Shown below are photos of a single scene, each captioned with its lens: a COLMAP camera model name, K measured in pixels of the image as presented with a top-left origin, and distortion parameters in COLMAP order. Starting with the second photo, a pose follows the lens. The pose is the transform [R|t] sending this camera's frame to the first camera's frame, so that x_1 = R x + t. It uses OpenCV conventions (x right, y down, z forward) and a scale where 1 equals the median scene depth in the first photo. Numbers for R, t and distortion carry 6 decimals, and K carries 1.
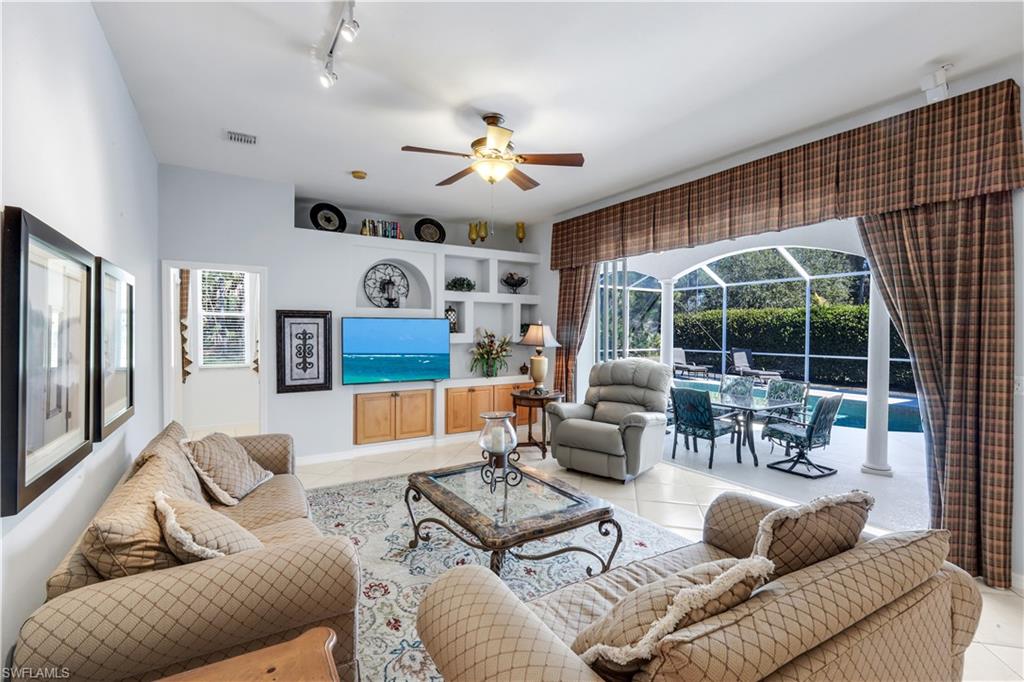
lens RADIAL K [[461.4, 0, 512.0], [0, 461.4, 341.0], [0, 0, 1]] dist [-0.002611, -0.000218]
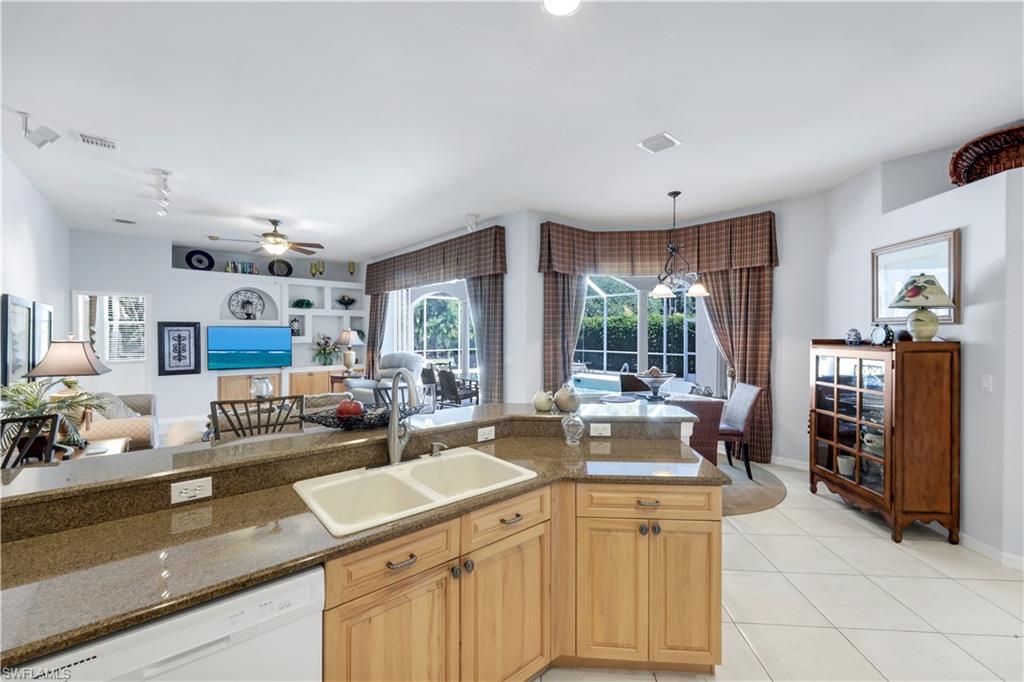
lens RADIAL K [[415.4, 0, 510.3], [0, 415.4, 339.5], [0, 0, 1]] dist [-0.002523, -0.000055]
pose [[0.988357, -0.003030, 0.152121, 0.368202], [0.003963, 0.999975, -0.005836, 0.004096], [-0.152100, 0.006371, 0.988345, -0.457570]]
